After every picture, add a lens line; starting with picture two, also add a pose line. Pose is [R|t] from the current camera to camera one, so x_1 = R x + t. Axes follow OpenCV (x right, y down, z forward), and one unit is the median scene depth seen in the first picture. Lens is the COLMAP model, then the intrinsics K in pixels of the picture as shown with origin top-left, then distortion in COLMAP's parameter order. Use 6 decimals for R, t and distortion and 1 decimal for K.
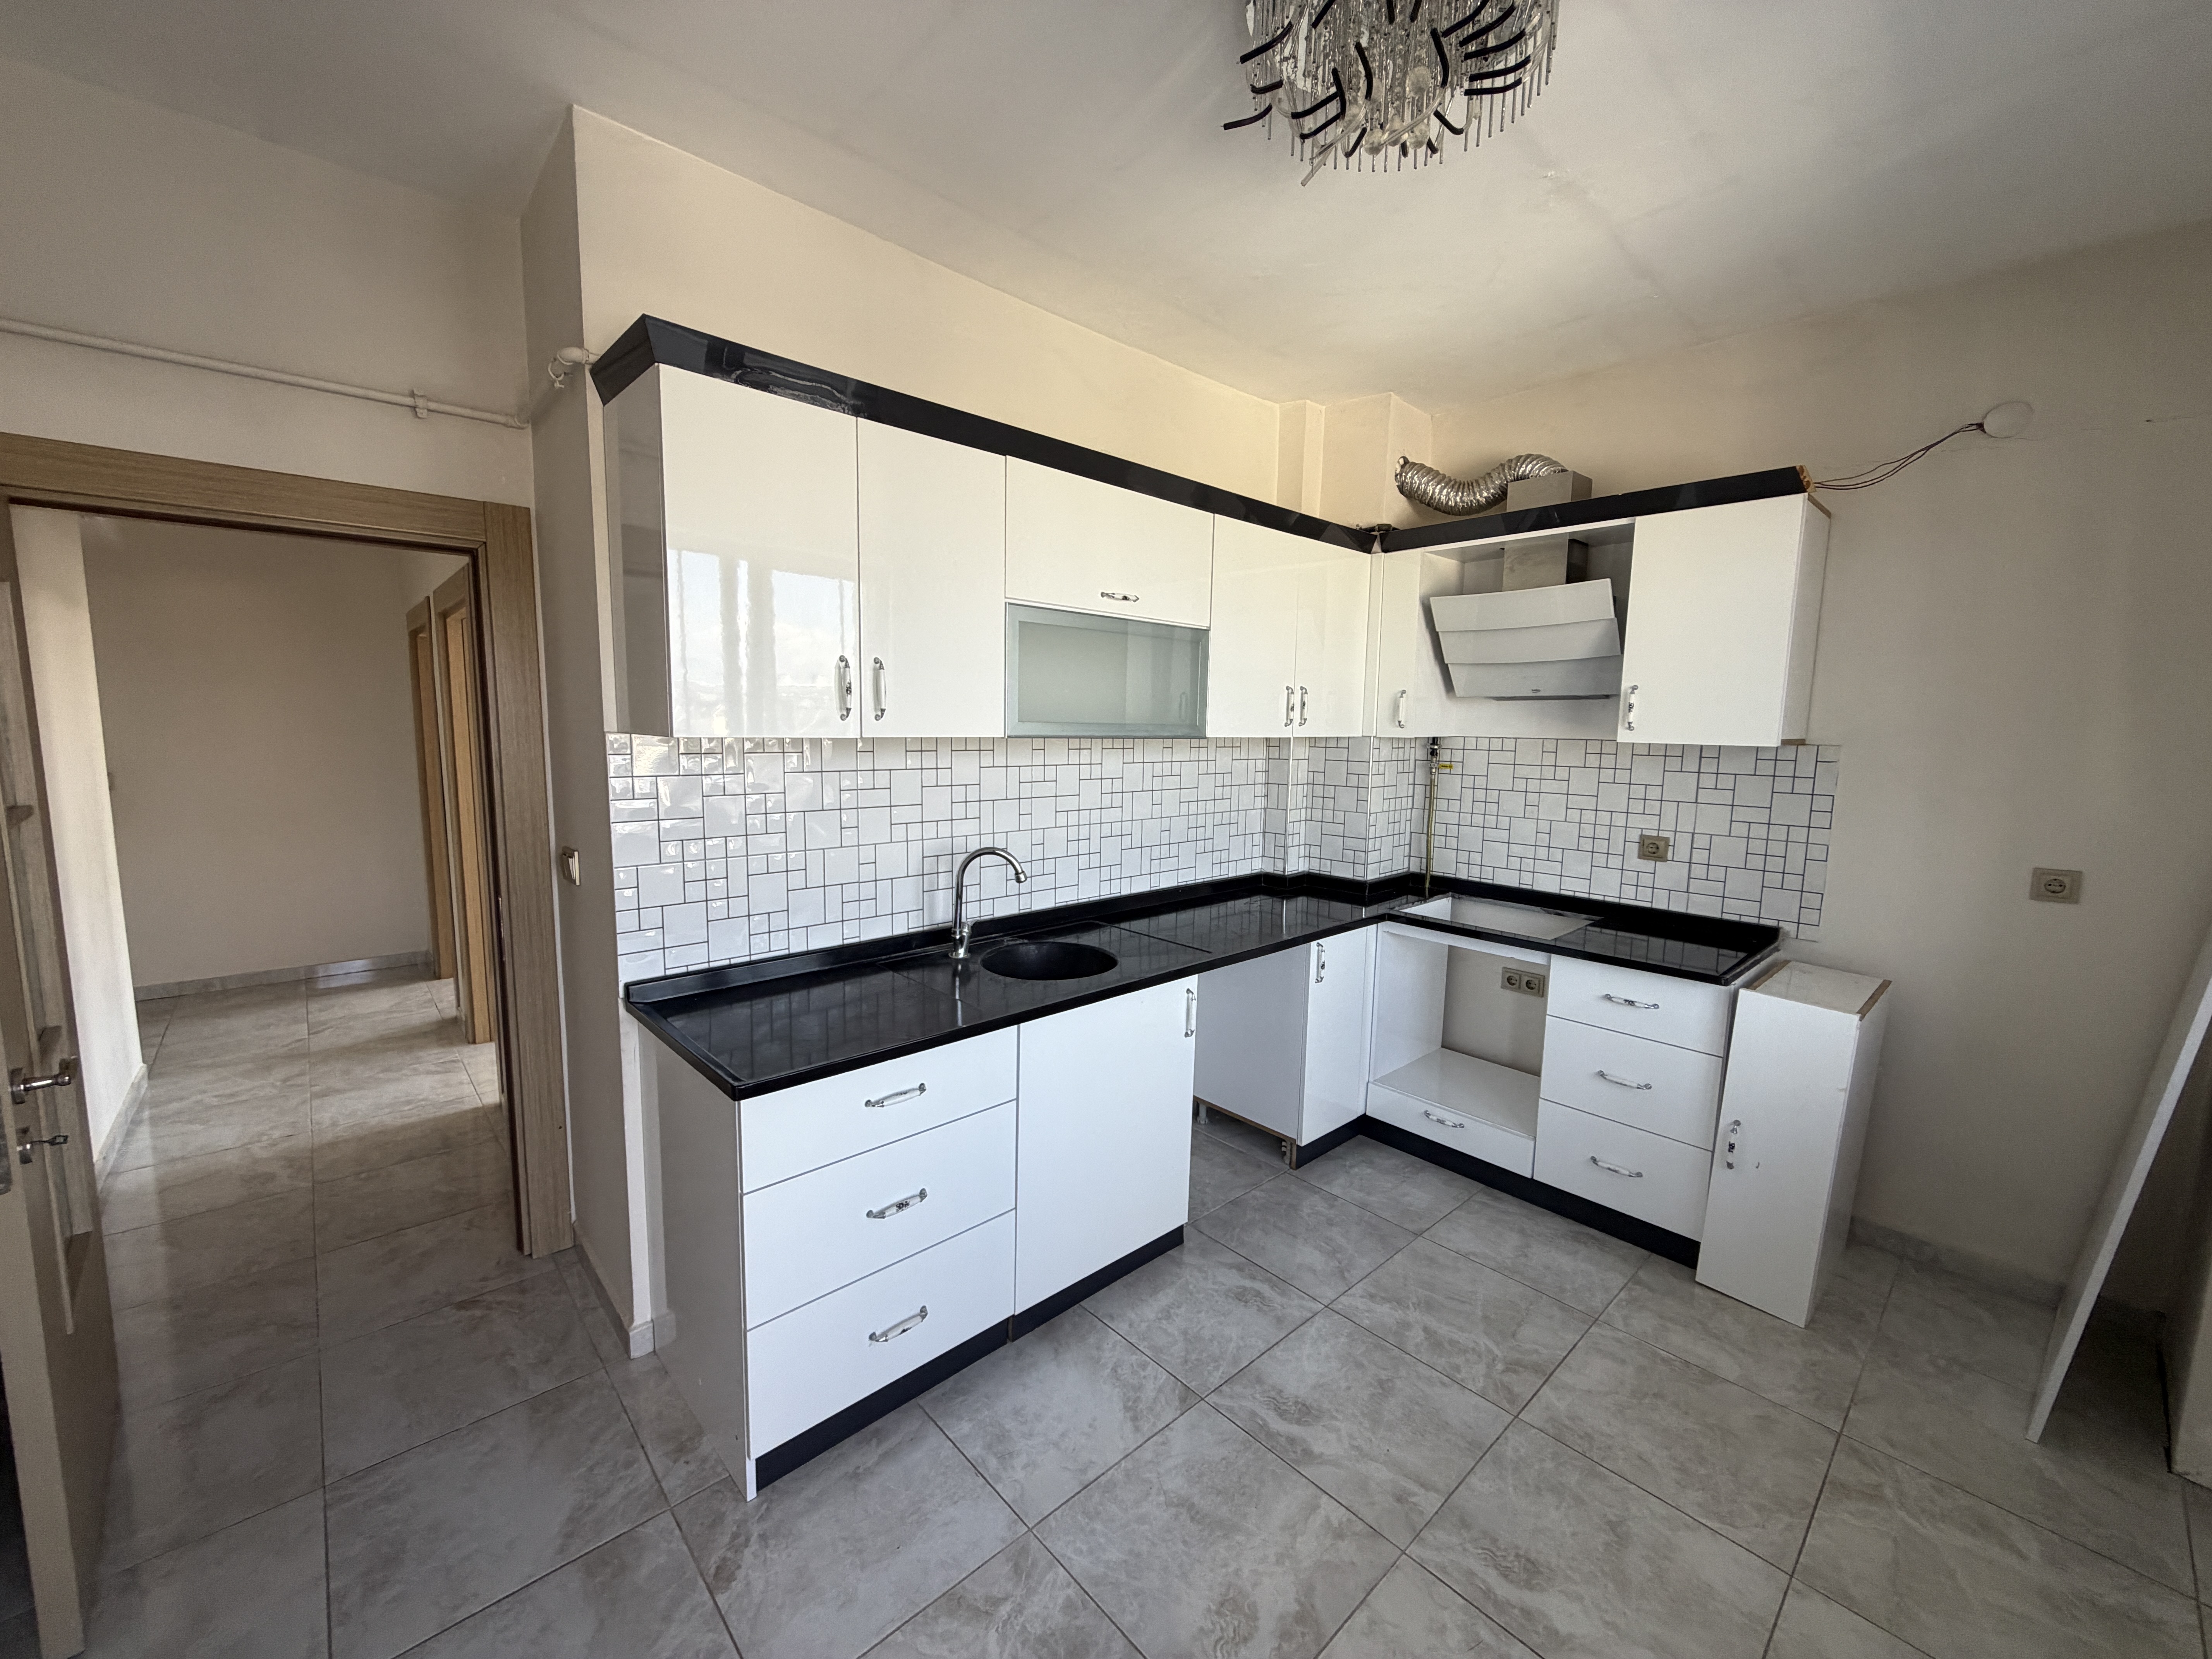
lens RADIAL K [[884.2, 0, 1102.8], [0, 884.2, 826.9], [0, 0, 1]] dist [0.001489, 0.000125]
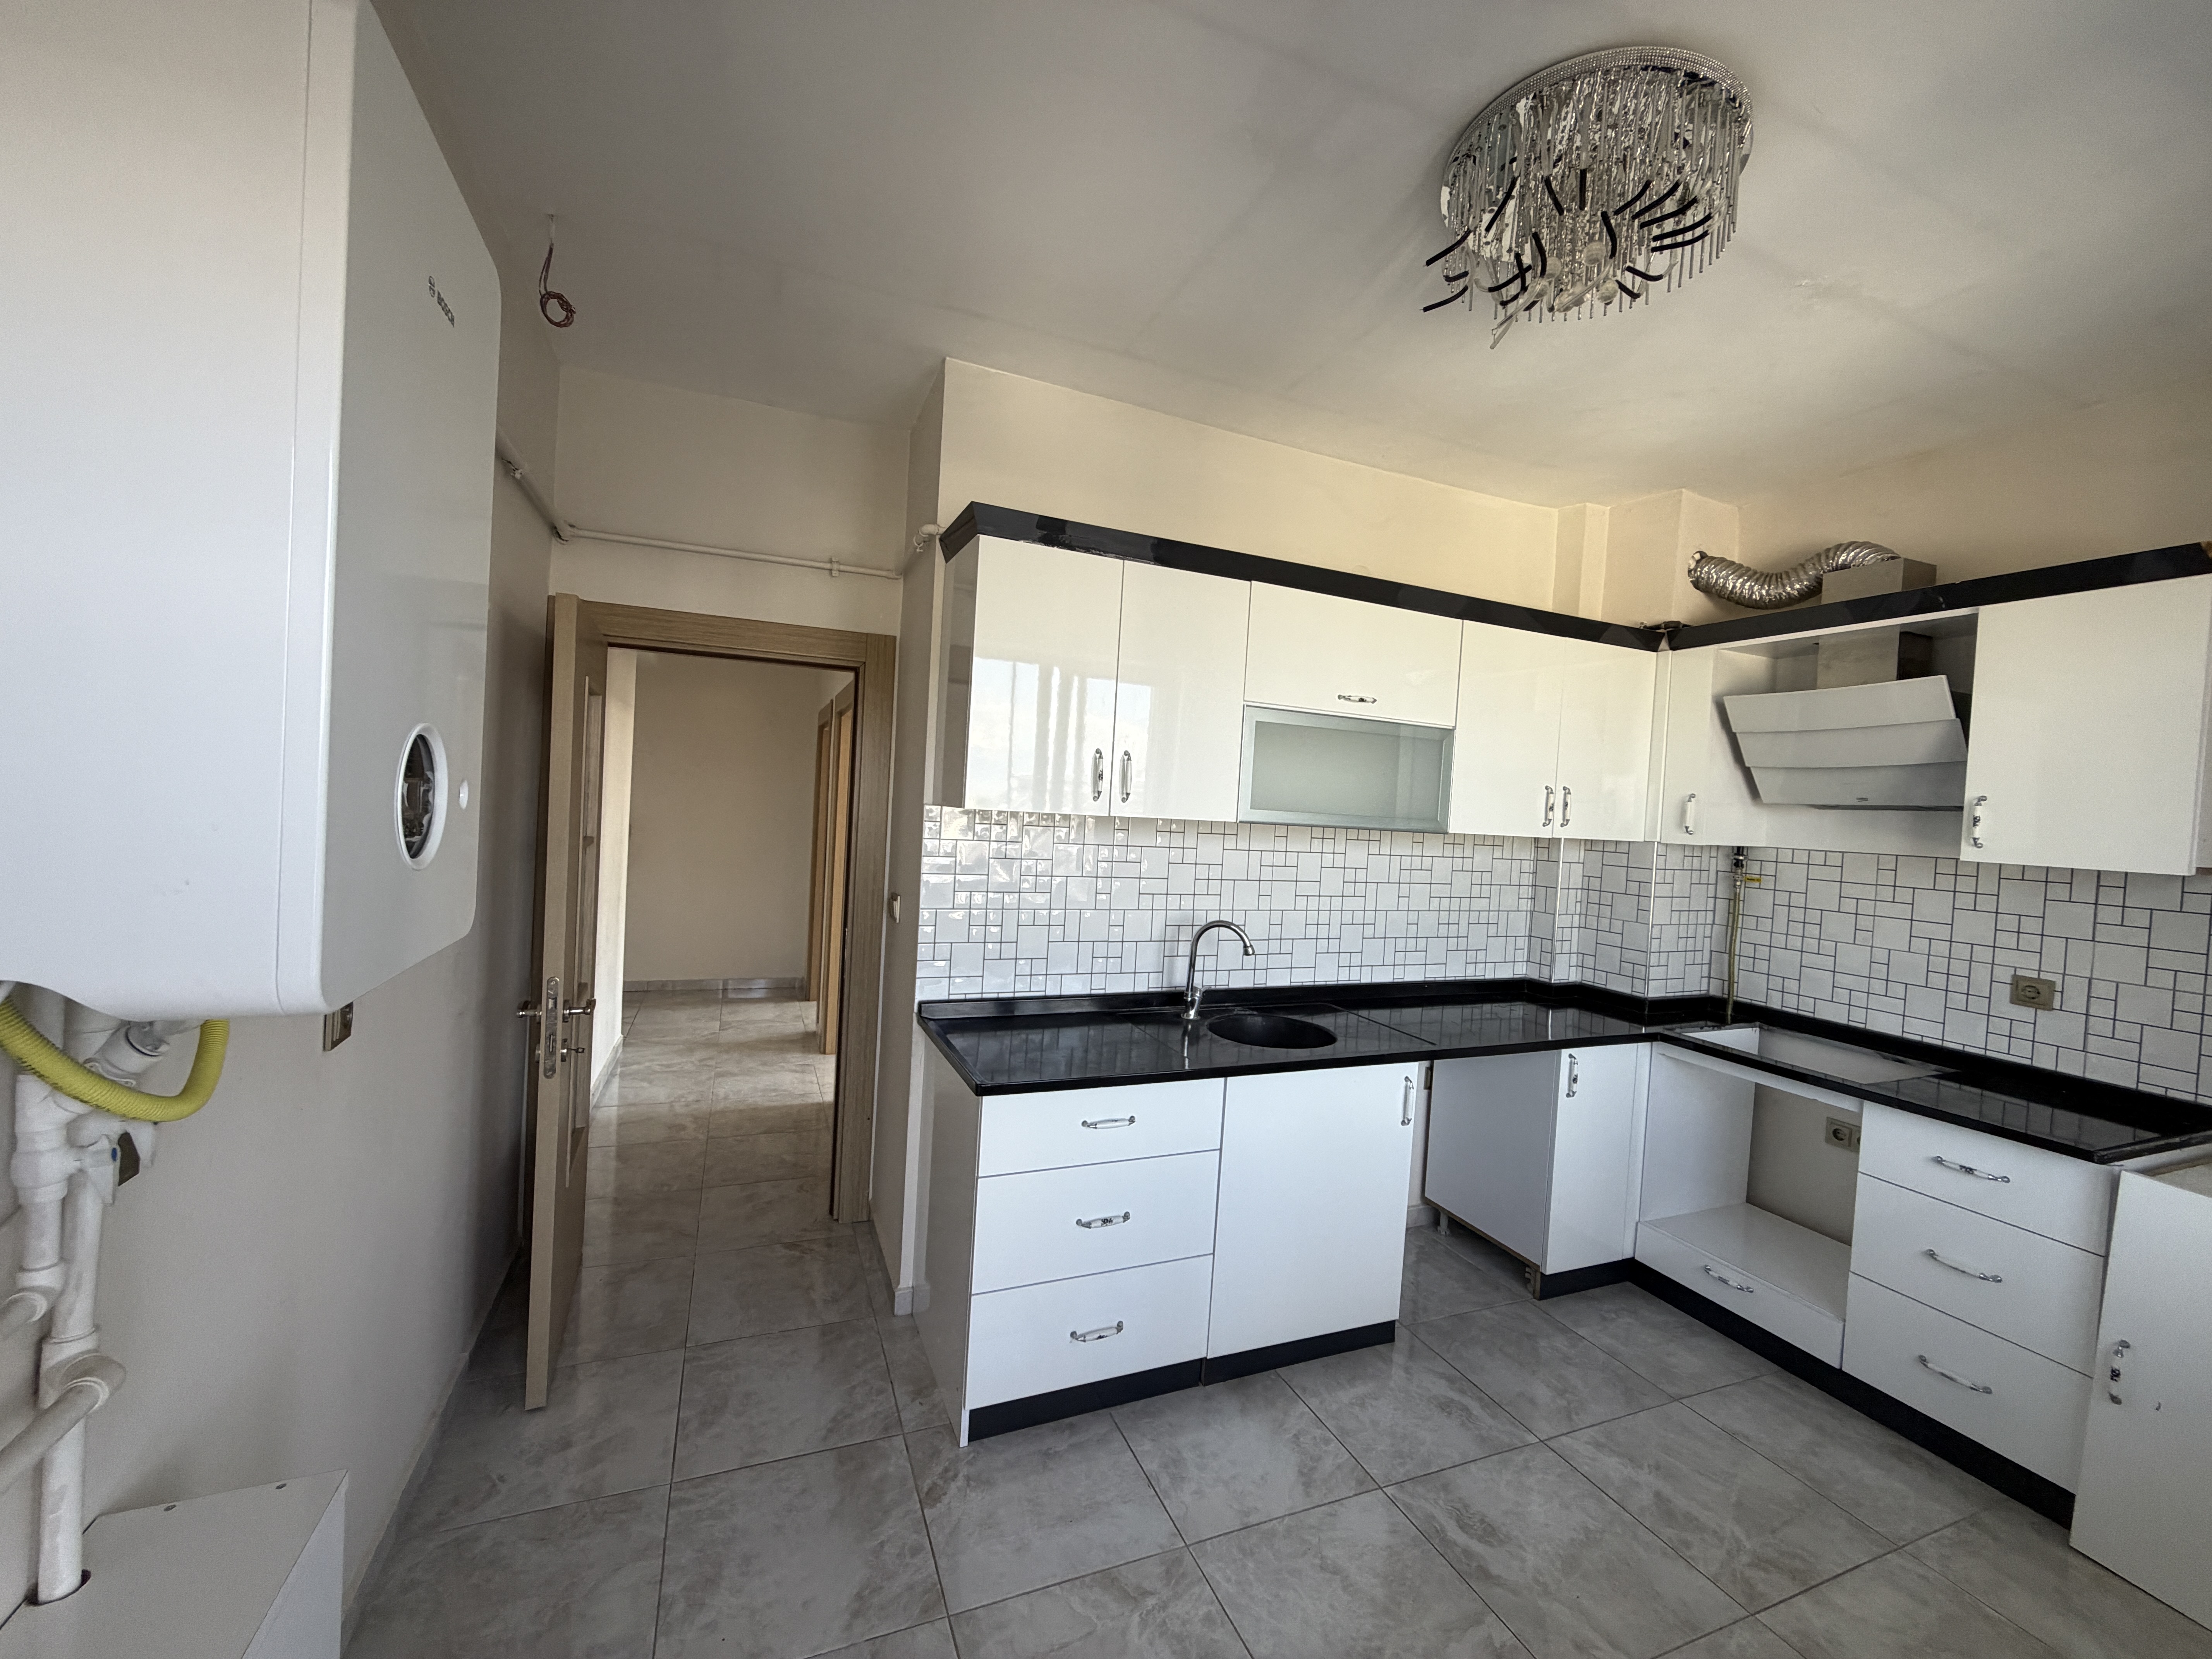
lens RADIAL K [[884.2, 0, 1102.8], [0, 884.2, 826.9], [0, 0, 1]] dist [0.001489, 0.000125]
pose [[0.938679, 0.044557, -0.341902, 0.098271], [-0.080279, 0.992606, -0.091046, 0.018085], [0.335317, 0.112911, 0.935315, -0.094446]]
